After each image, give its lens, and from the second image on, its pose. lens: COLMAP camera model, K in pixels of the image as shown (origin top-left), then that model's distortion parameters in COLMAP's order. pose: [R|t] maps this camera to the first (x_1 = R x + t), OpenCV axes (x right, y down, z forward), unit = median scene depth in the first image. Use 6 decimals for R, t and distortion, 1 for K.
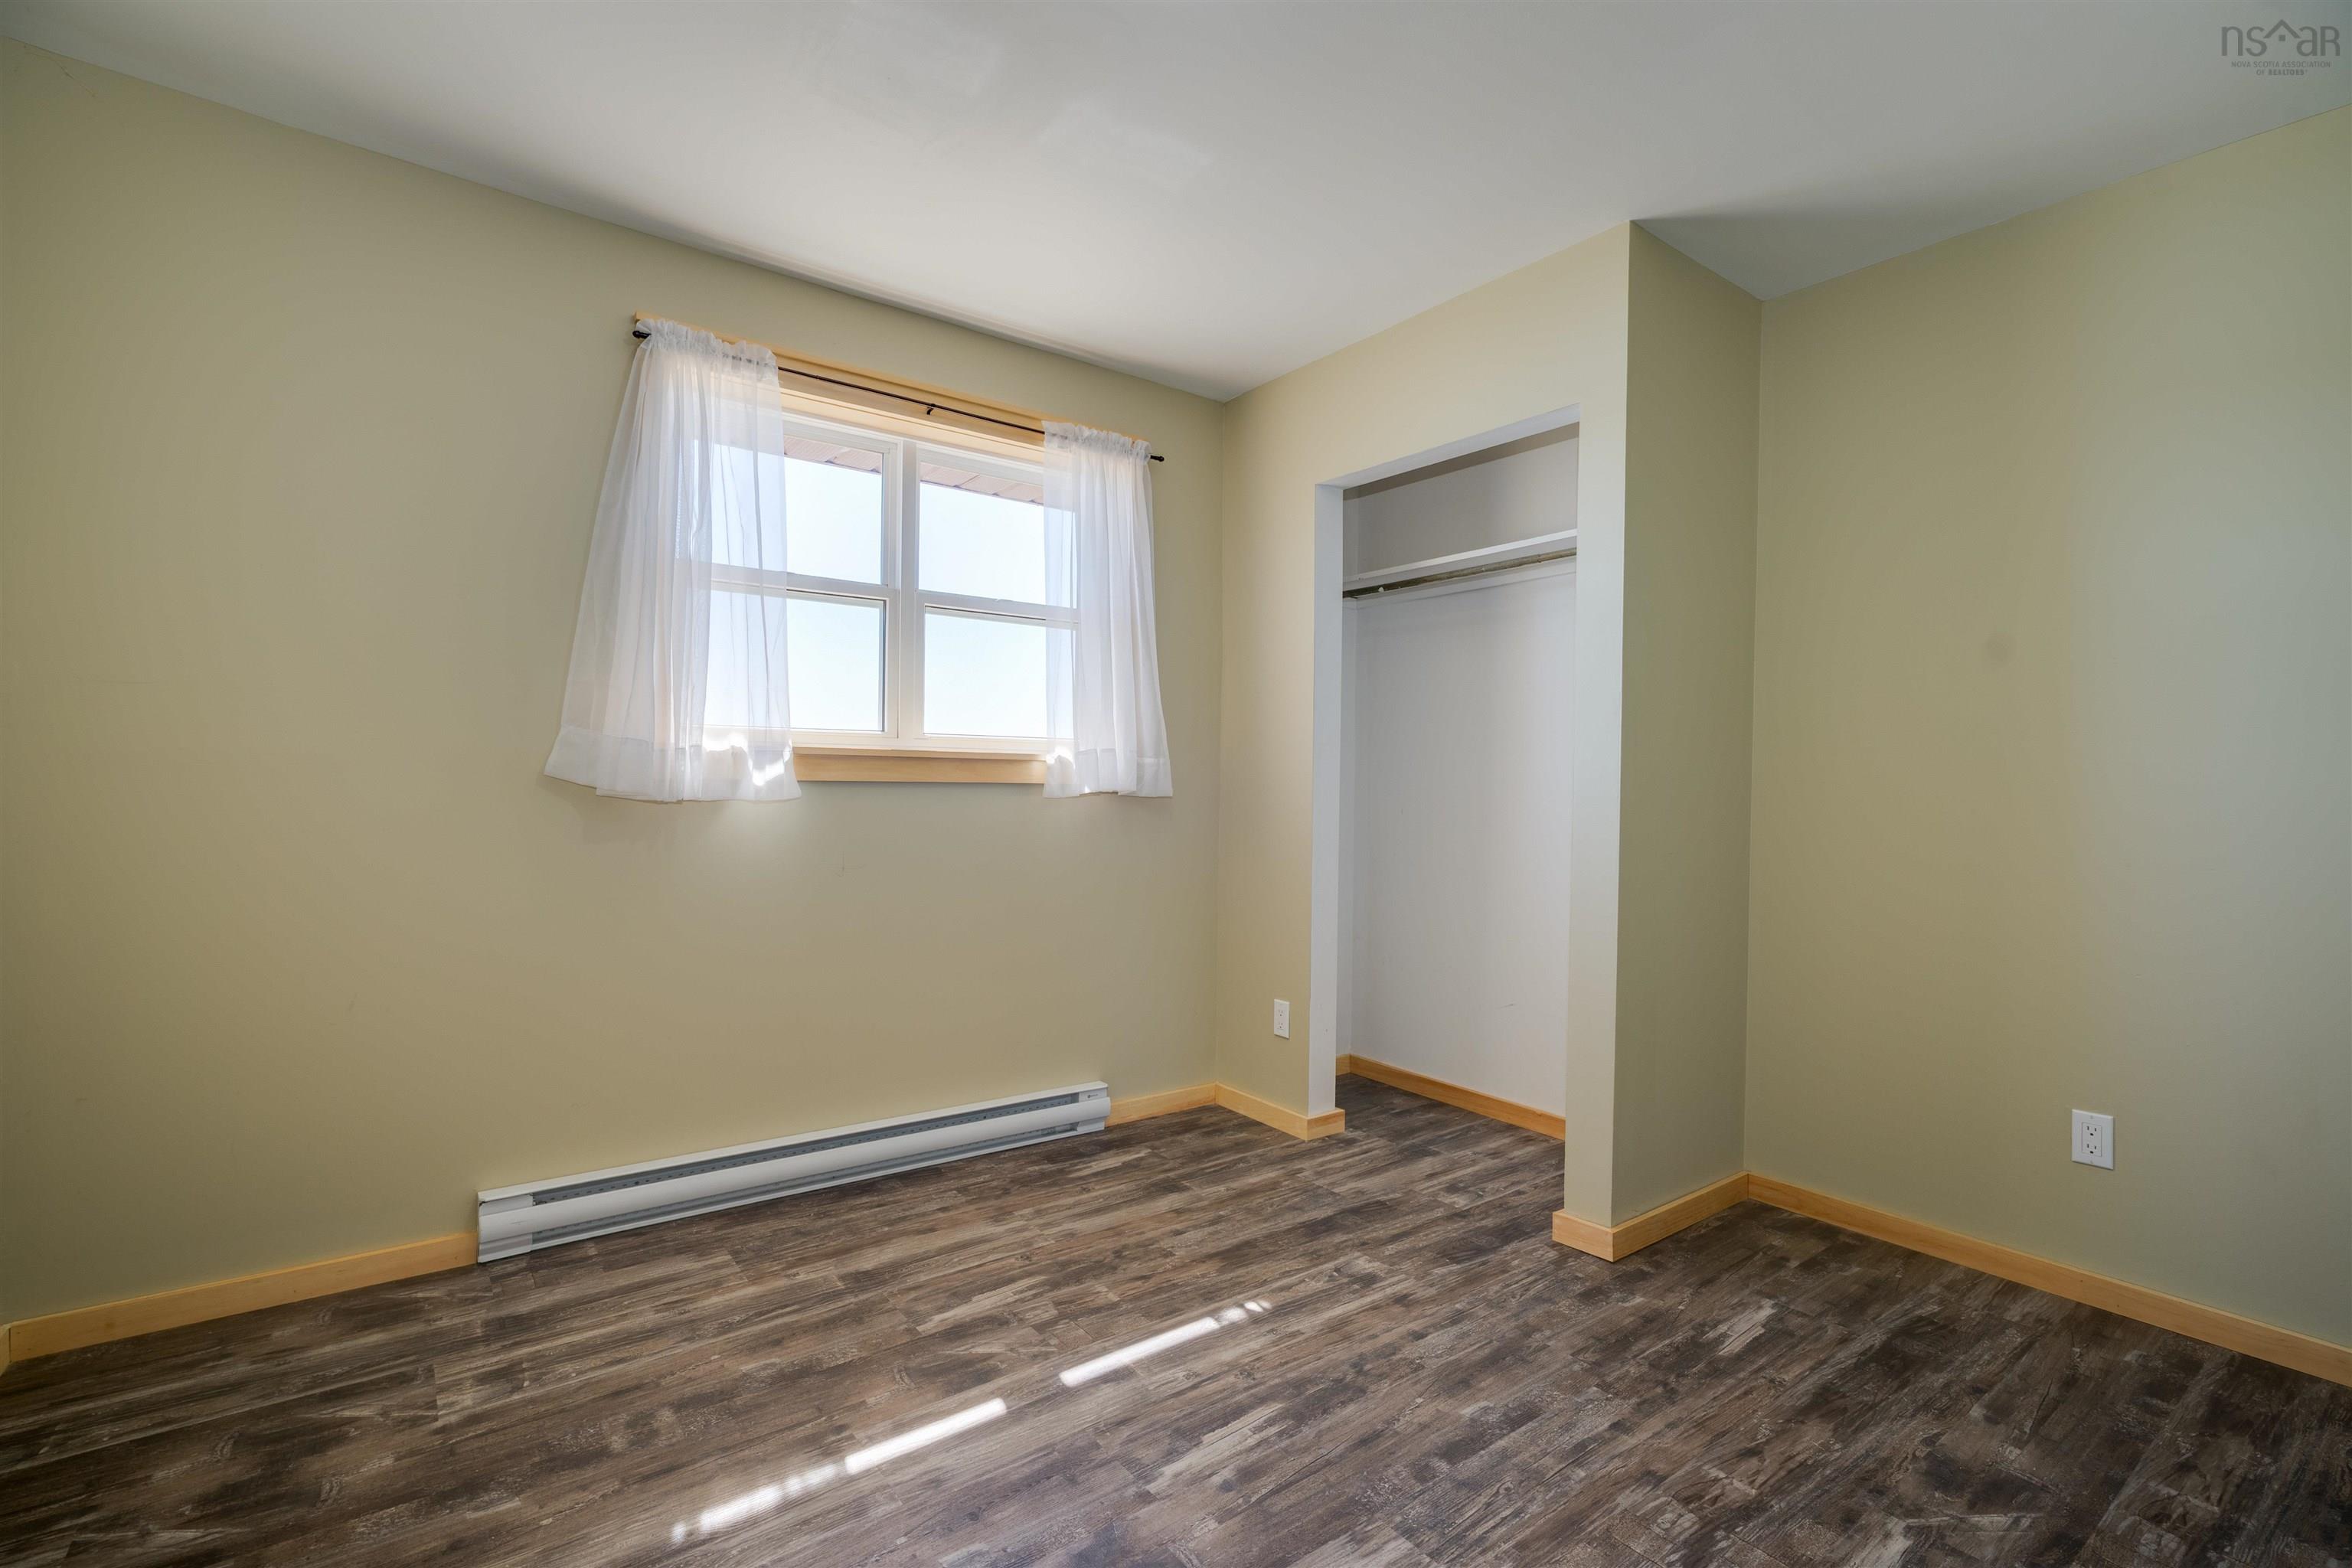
lens RADIAL K [[1070.0, 0, 1182.5], [0, 1070.0, 786.5], [0, 0, 1]] dist [0.001602, 0.000063]
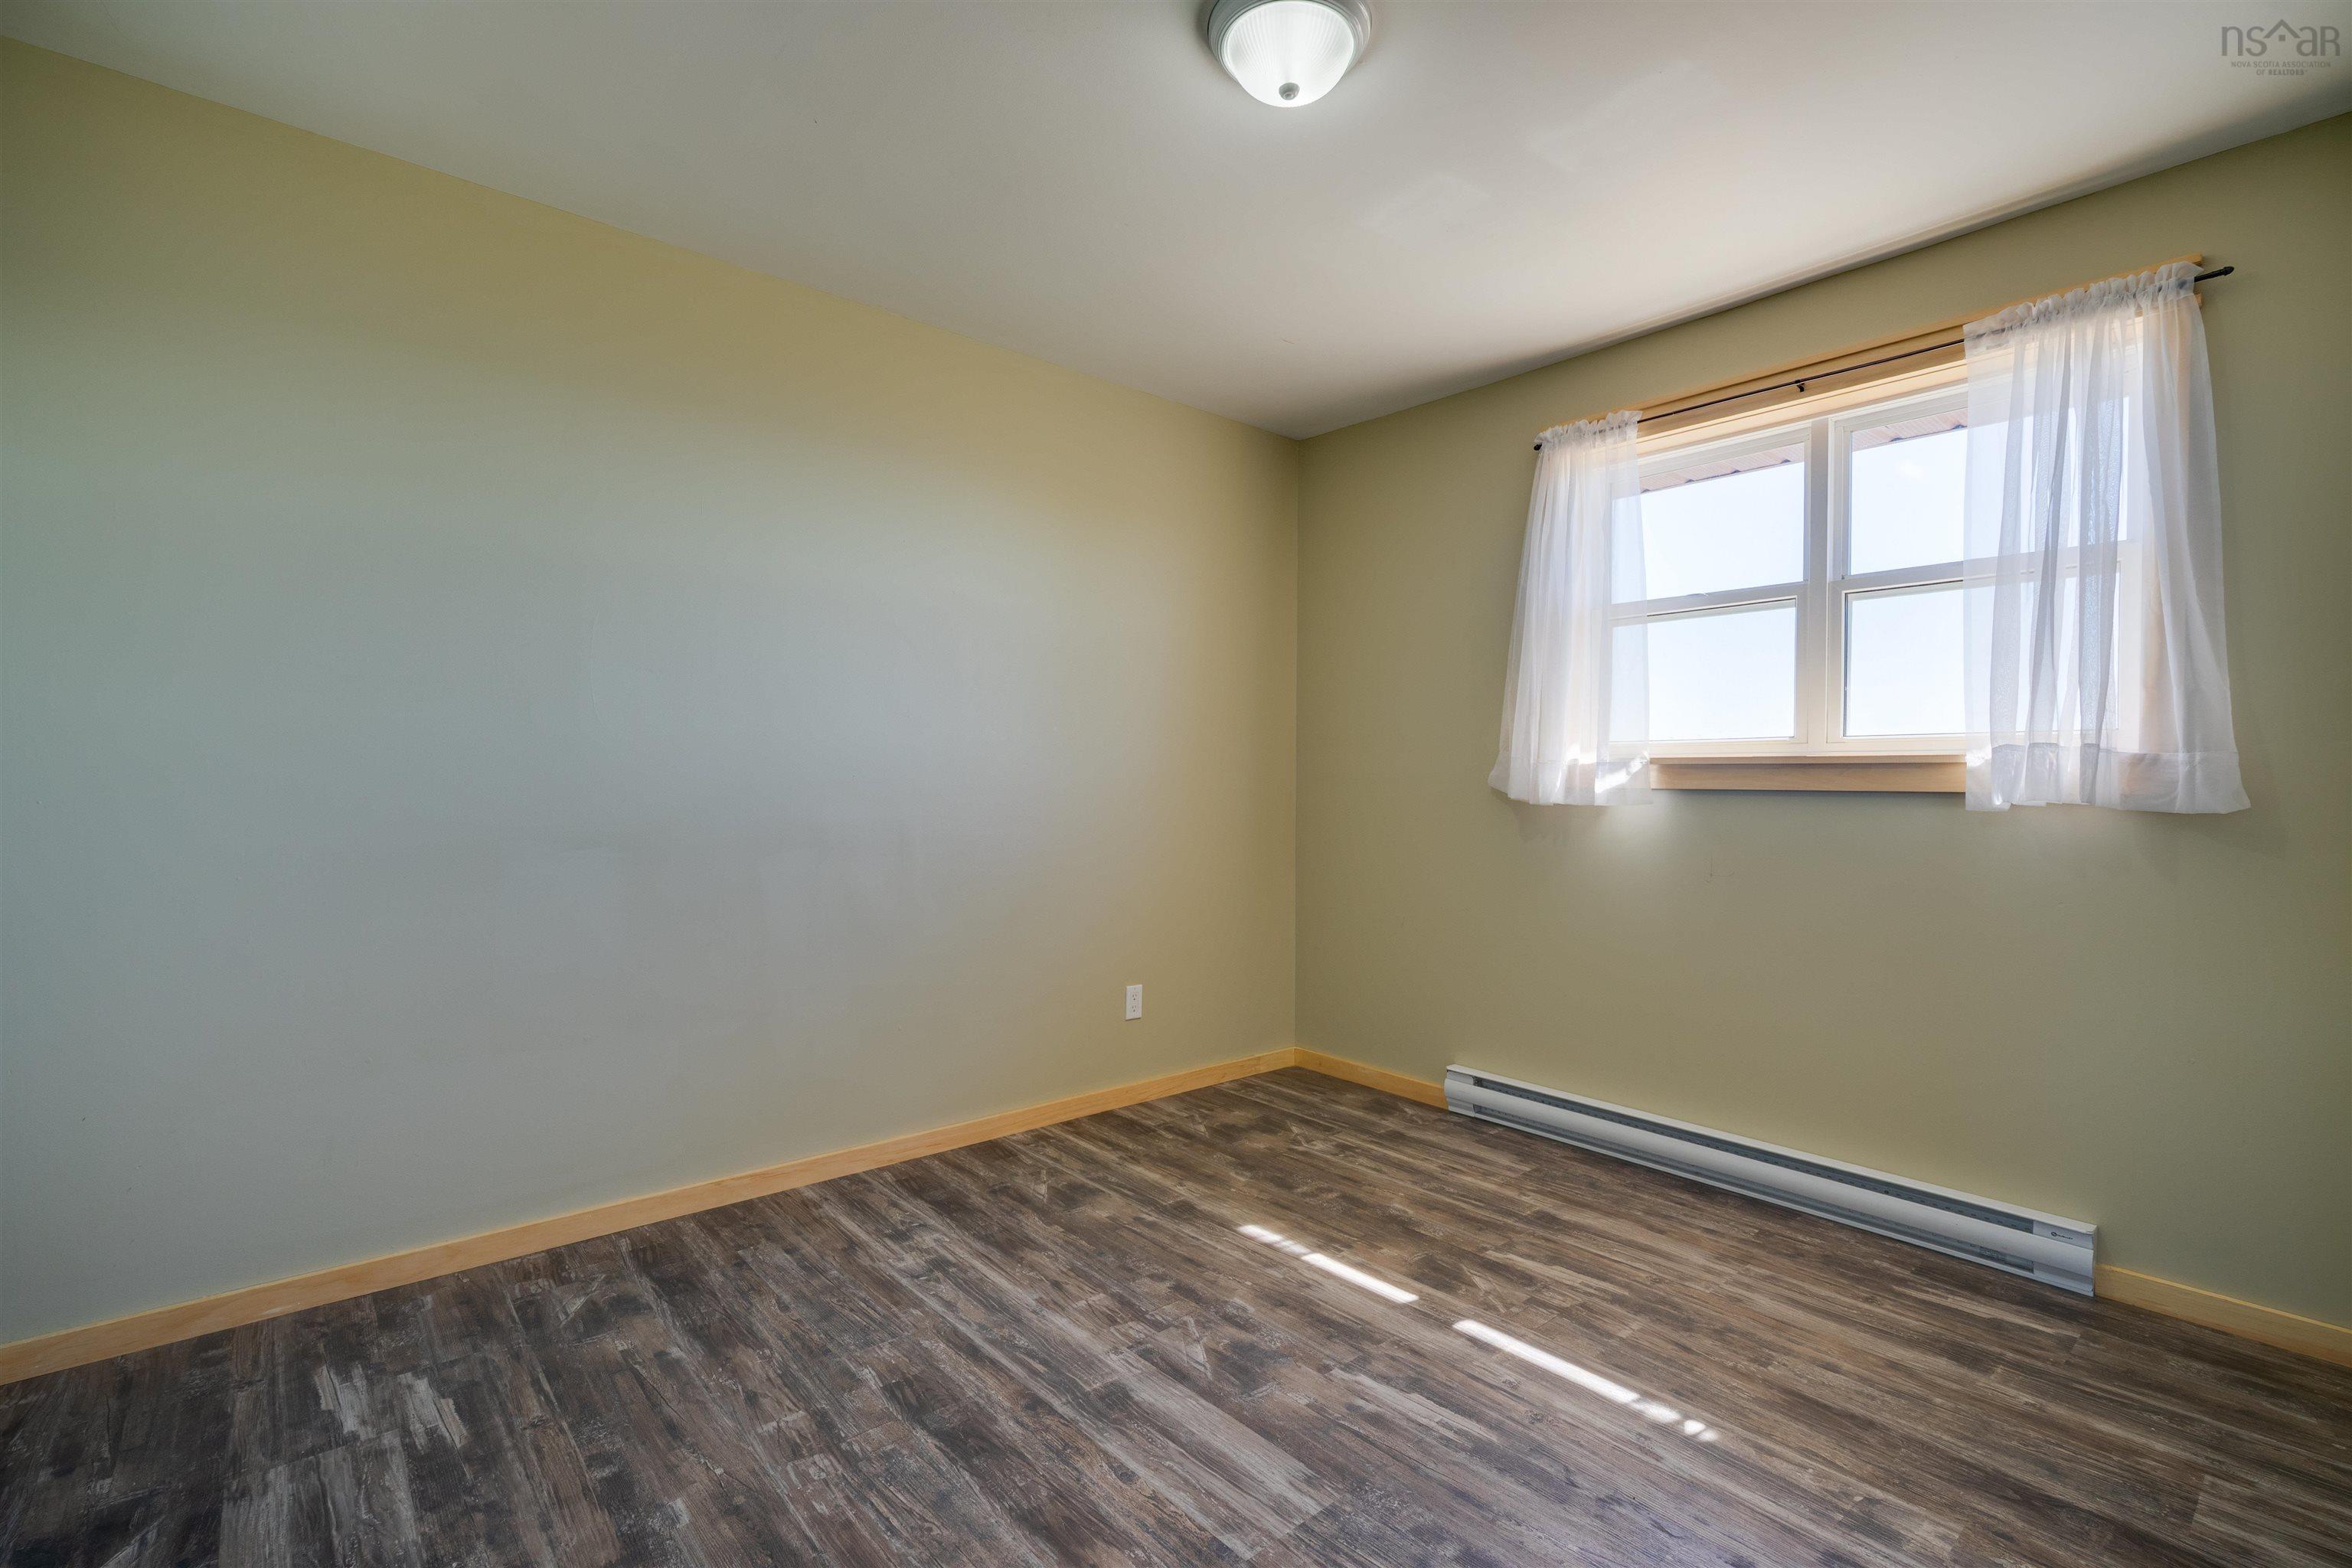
lens RADIAL K [[1070.0, 0, 1179.1], [0, 1070.0, 792.5], [0, 0, 1]] dist [0.001602, 0.000063]
pose [[0.058628, -0.002904, -0.998276, 0.778464], [-0.010320, 0.999941, -0.003515, 0.007607], [0.998227, 0.010508, 0.058594, 0.500041]]
